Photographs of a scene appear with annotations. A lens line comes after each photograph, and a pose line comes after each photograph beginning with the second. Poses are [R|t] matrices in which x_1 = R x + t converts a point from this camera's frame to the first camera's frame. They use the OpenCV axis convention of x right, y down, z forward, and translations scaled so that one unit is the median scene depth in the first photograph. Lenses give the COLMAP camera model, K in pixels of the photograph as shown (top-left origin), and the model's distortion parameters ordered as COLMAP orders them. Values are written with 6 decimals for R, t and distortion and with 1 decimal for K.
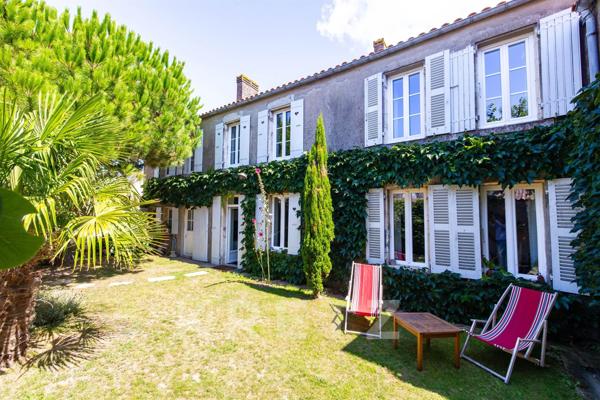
lens RADIAL K [[261.6, 0, 300.0], [0, 261.6, 200.0], [0, 0, 1]] dist [0.002541, 0.001119]
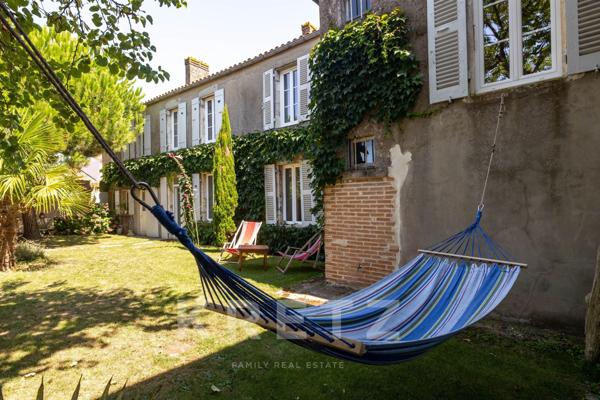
lens RADIAL K [[324.6, 0, 300.0], [0, 324.6, 200.0], [0, 0, 1]] dist [-0.000311, -0.003298]
pose [[0.998713, -0.030302, -0.040662, 0.435031], [0.032274, 0.998289, 0.048757, 0.047352], [0.039115, -0.050006, 0.997983, -0.479907]]
